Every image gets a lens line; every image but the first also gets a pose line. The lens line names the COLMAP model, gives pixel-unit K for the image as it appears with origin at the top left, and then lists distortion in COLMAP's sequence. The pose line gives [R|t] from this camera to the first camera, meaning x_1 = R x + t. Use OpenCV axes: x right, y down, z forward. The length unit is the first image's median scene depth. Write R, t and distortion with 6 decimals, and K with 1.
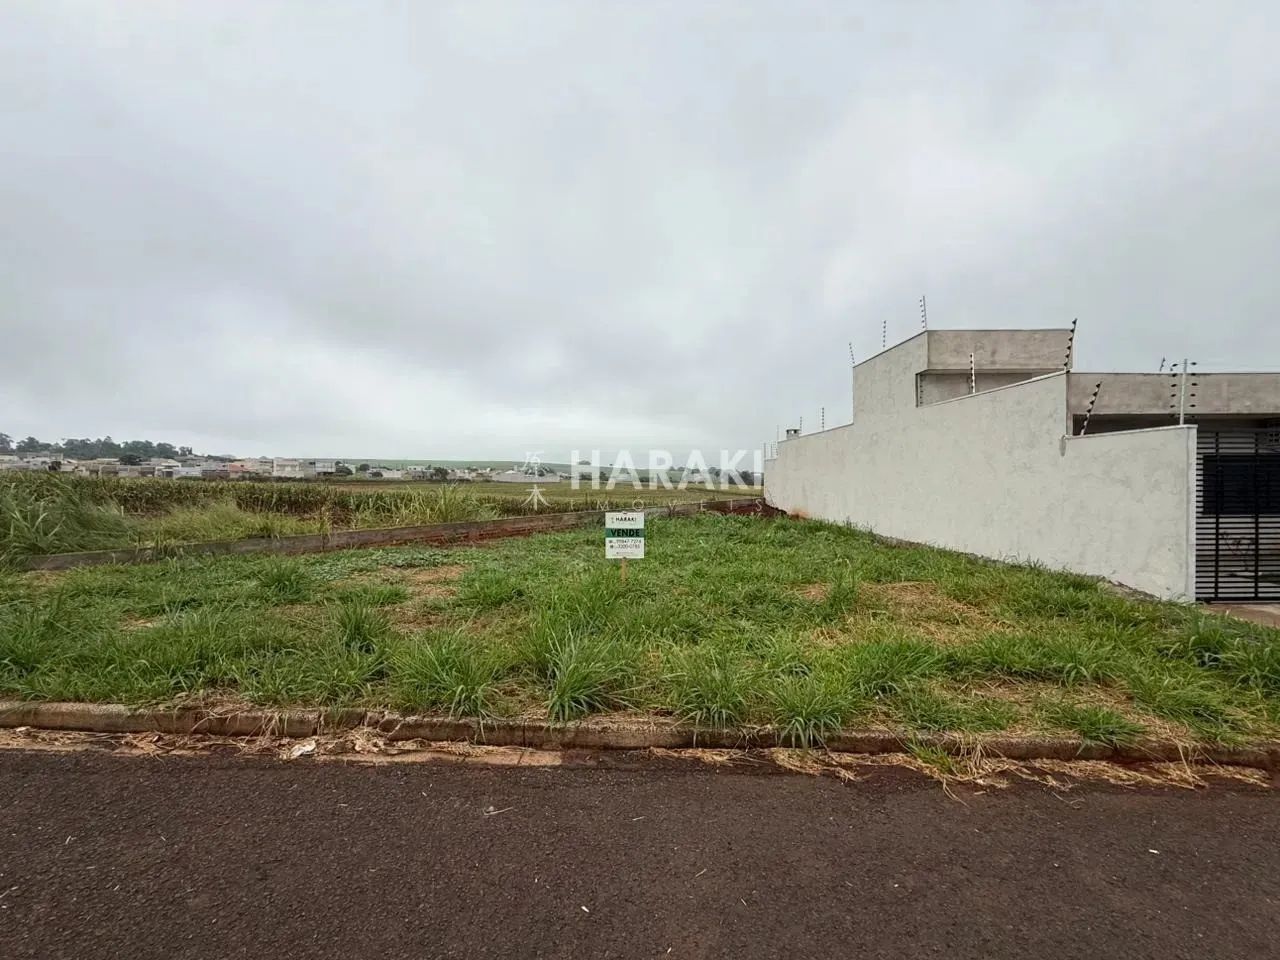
lens RADIAL K [[506.8, 0, 632.3], [0, 506.8, 480.6], [0, 0, 1]] dist [0.002908, -0.000189]
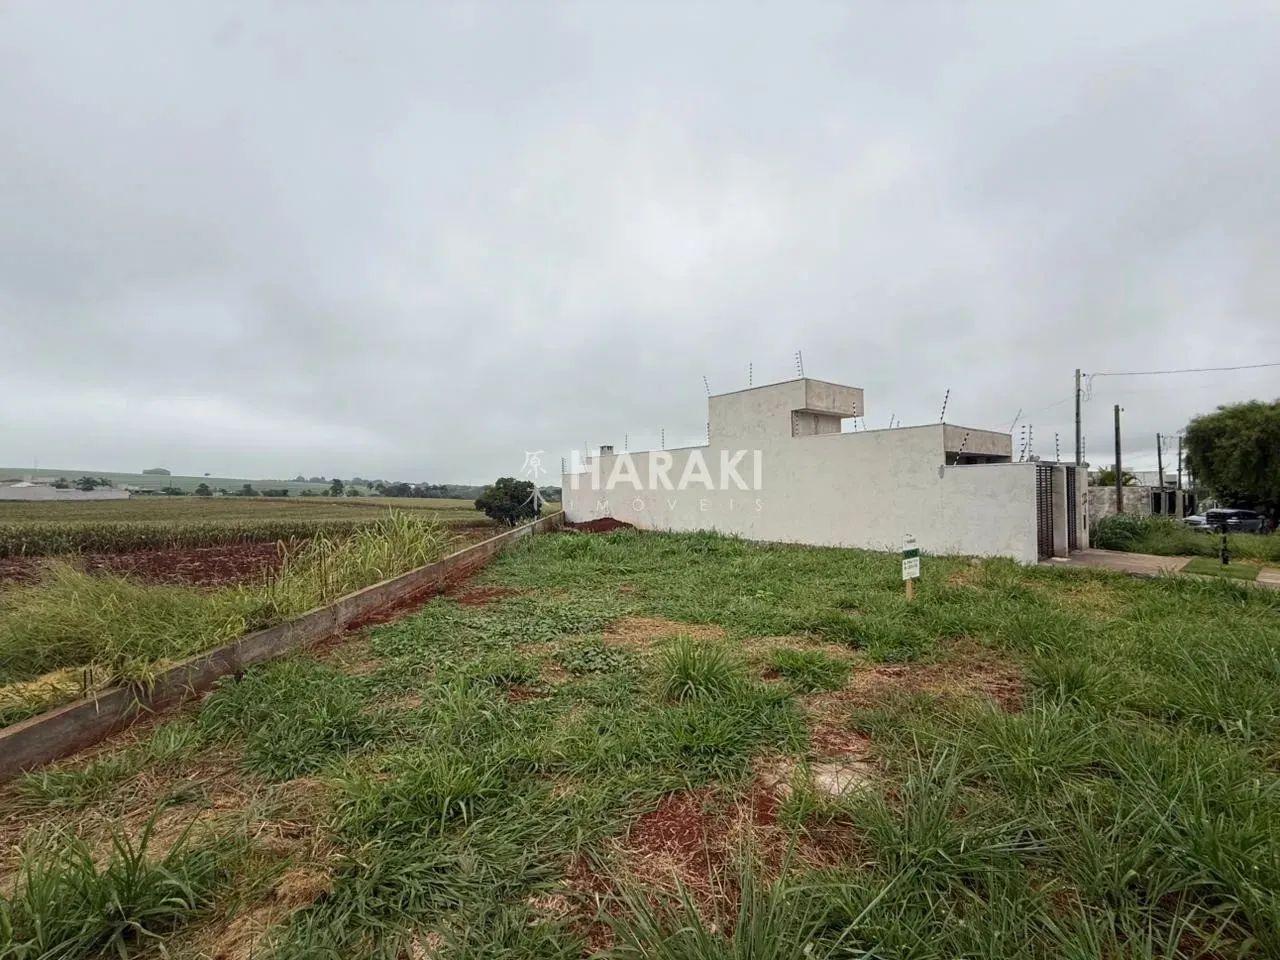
lens RADIAL K [[506.8, 0, 632.3], [0, 506.8, 480.6], [0, 0, 1]] dist [0.002908, -0.000189]
pose [[0.787987, 0.000796, 0.615692, -0.231787], [0.012710, 0.999765, -0.017558, -0.007705], [-0.615561, 0.021661, 0.787791, 0.106734]]
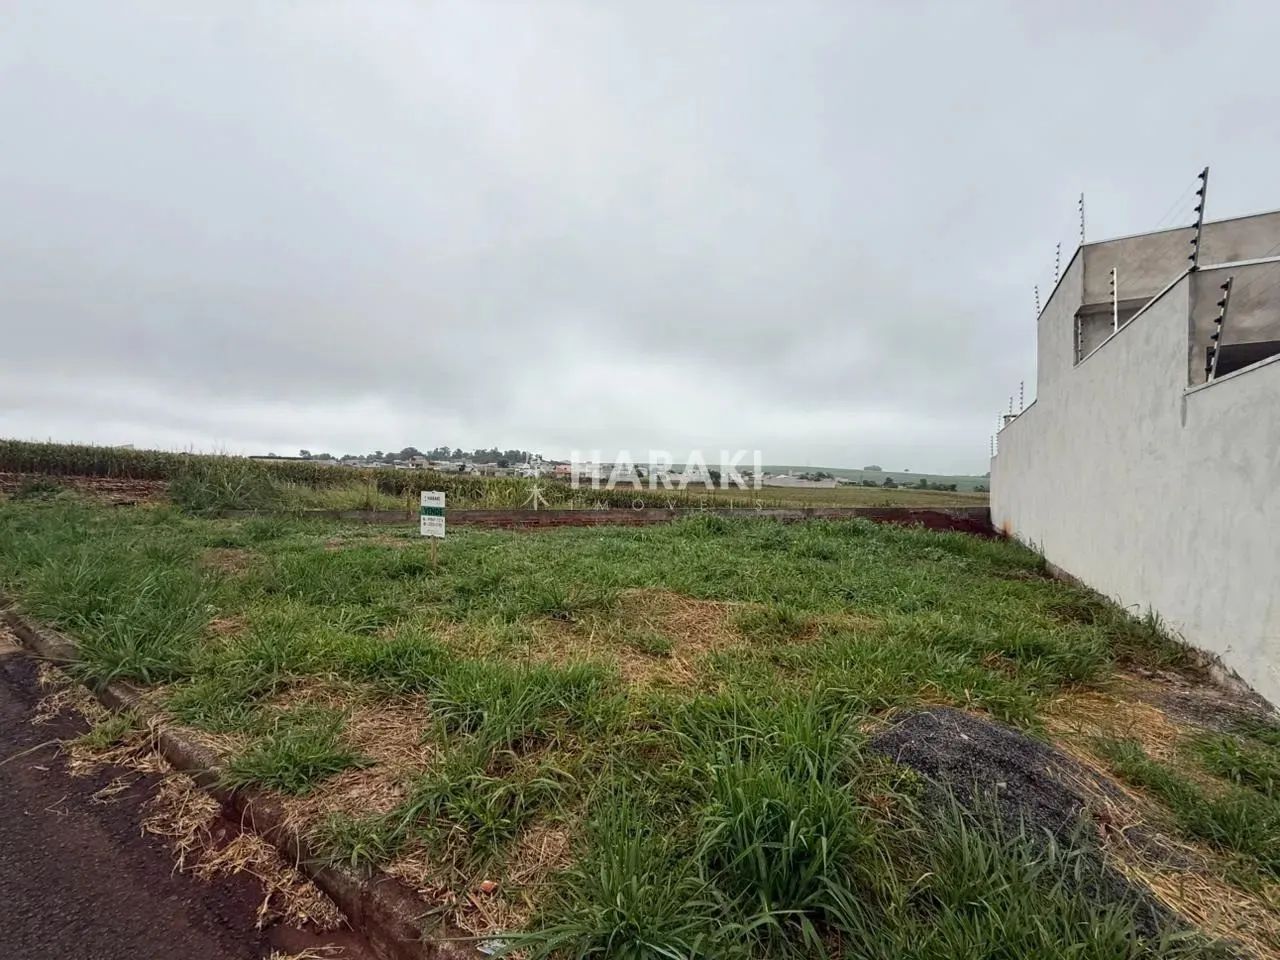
lens RADIAL K [[506.8, 0, 632.3], [0, 506.8, 480.6], [0, 0, 1]] dist [0.002908, -0.000189]
pose [[0.855326, 0.017615, -0.517791, 0.178101], [-0.022531, 0.999741, -0.003209, 0.006947], [0.517600, 0.014411, 0.855501, 0.065517]]
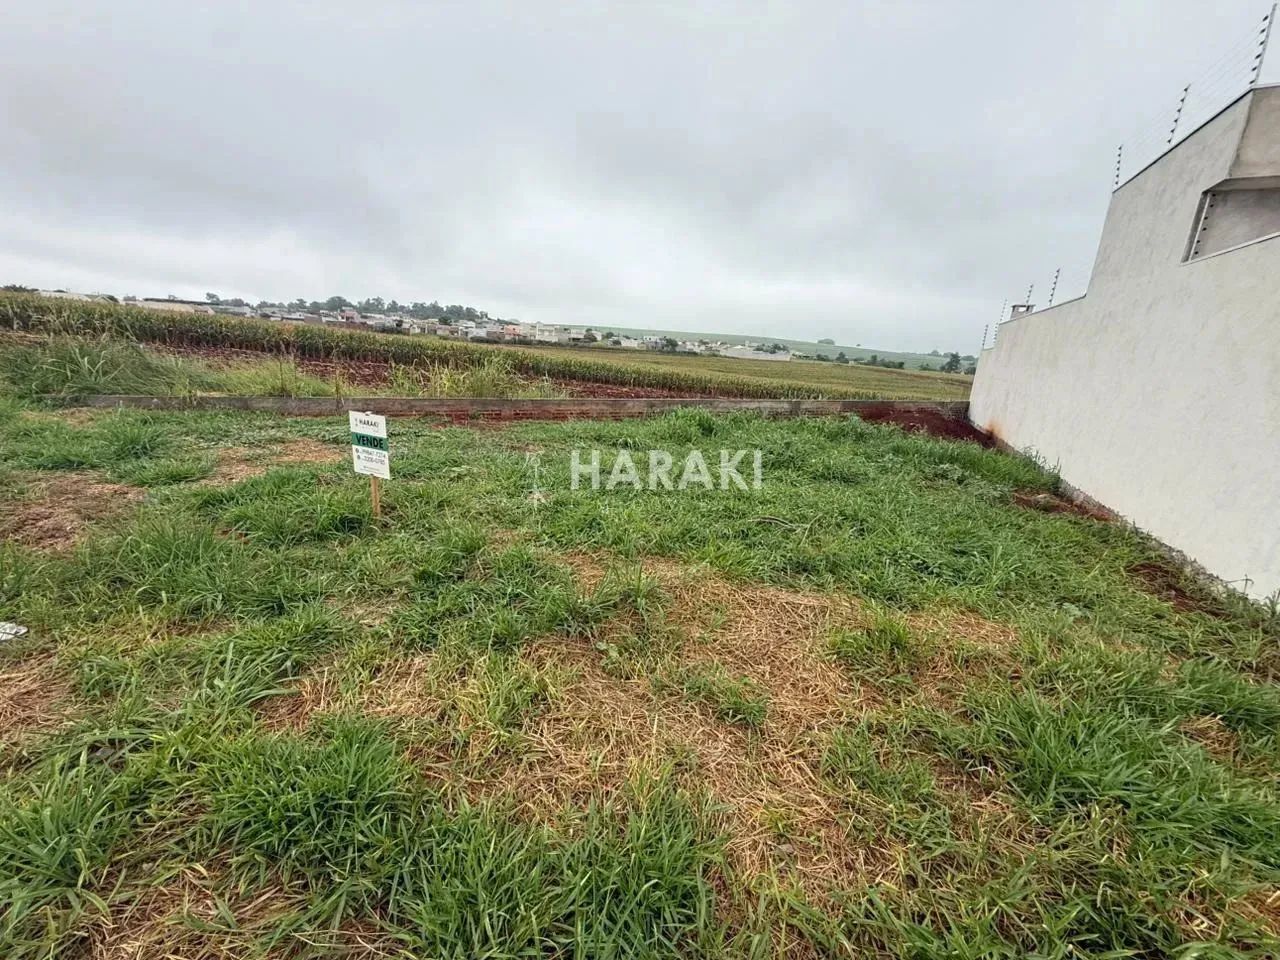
lens RADIAL K [[506.8, 0, 632.3], [0, 506.8, 480.6], [0, 0, 1]] dist [0.002908, -0.000189]
pose [[0.897492, 0.163267, -0.409698, 0.129215], [-0.061274, 0.966106, 0.250769, -0.009935], [0.436754, -0.199959, 0.877076, 0.104927]]
